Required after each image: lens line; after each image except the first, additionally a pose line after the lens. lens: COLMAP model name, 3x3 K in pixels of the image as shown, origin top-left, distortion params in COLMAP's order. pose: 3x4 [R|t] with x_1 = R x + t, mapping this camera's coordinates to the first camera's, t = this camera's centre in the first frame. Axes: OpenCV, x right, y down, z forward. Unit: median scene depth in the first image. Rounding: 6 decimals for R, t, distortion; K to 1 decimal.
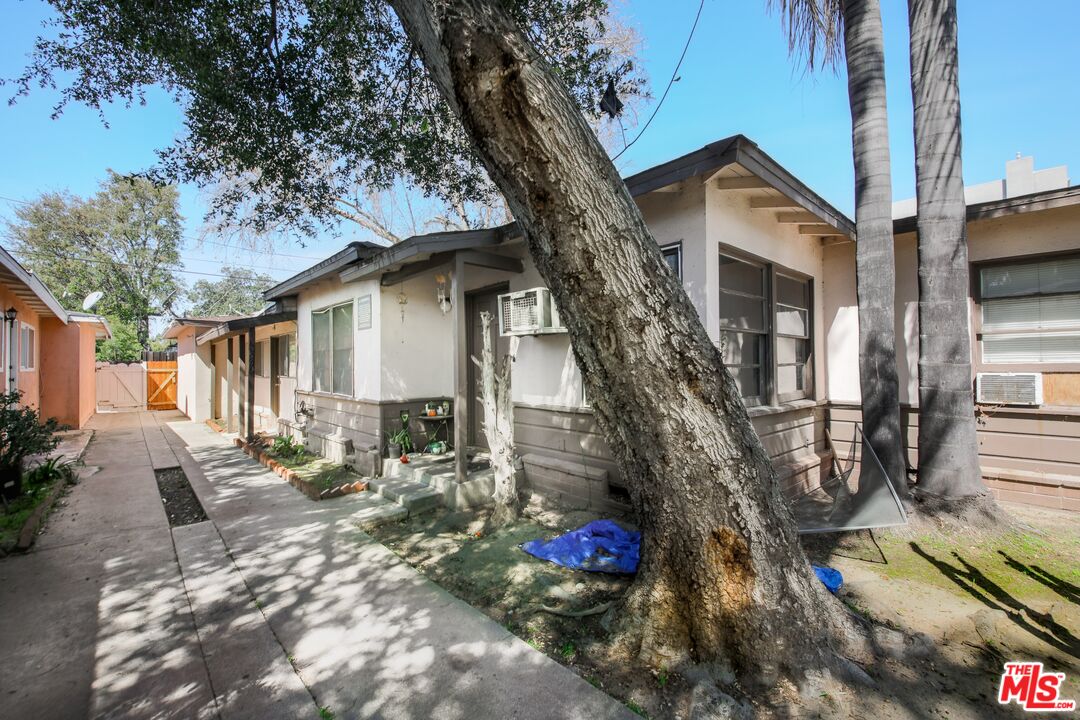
lens RADIAL K [[468.2, 0, 540.0], [0, 468.2, 360.0], [0, 0, 1]] dist [-0.023148, -0.000193]
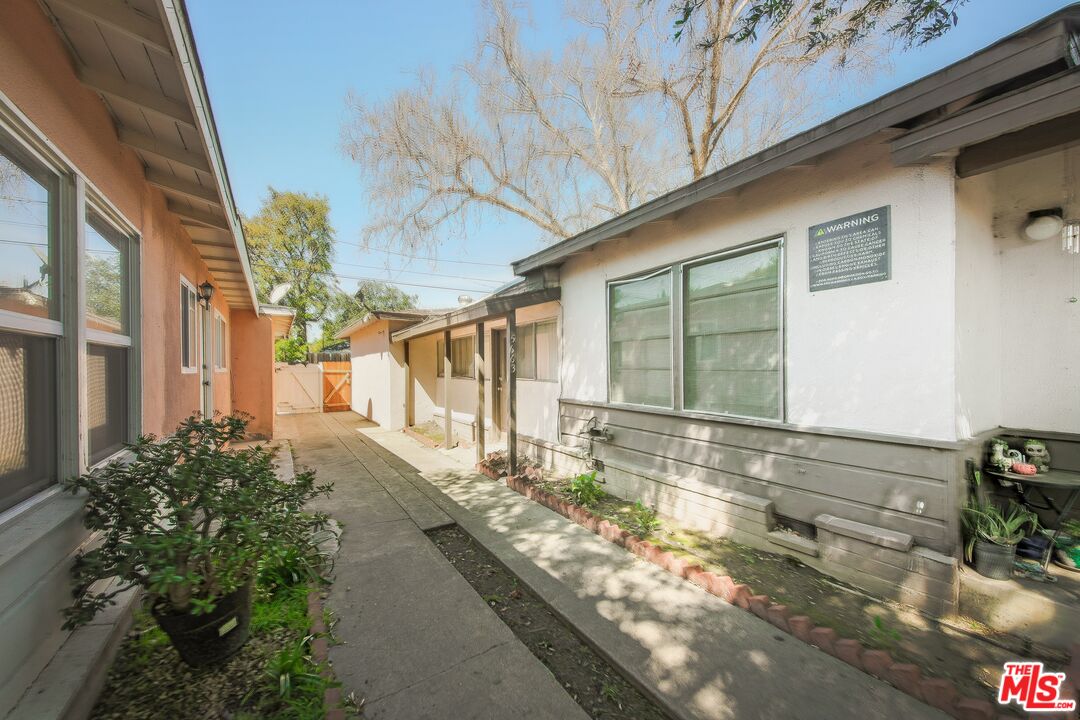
lens RADIAL K [[422.5, 0, 545.2], [0, 422.5, 367.6], [0, 0, 1]] dist [-0.001400, -0.000124]
pose [[0.986754, -0.001497, -0.162218, -0.251999], [0.003686, 0.999906, 0.013195, 0.005239], [0.162183, -0.013618, 0.986667, 0.203386]]
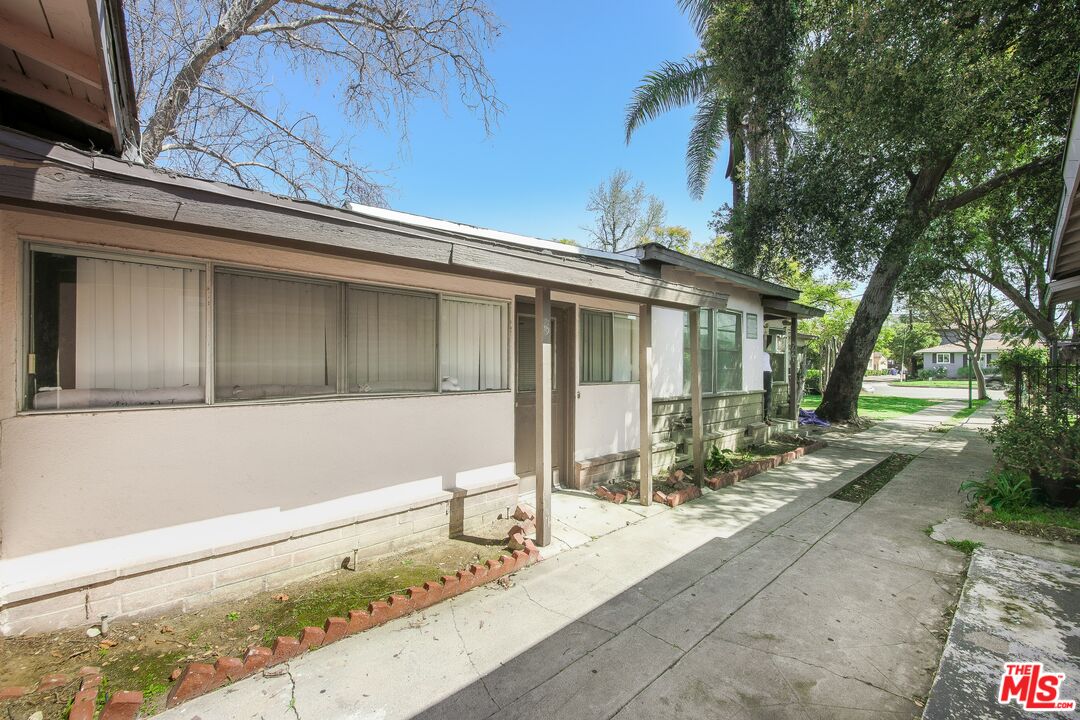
lens RADIAL K [[422.5, 0, 545.2], [0, 422.5, 367.6], [0, 0, 1]] dist [-0.001400, -0.000124]
pose [[0.007101, 0.000510, 0.999975, -0.653960], [-0.013239, 0.999912, -0.000416, 0.011161], [-0.999887, -0.013236, 0.007107, 0.649102]]
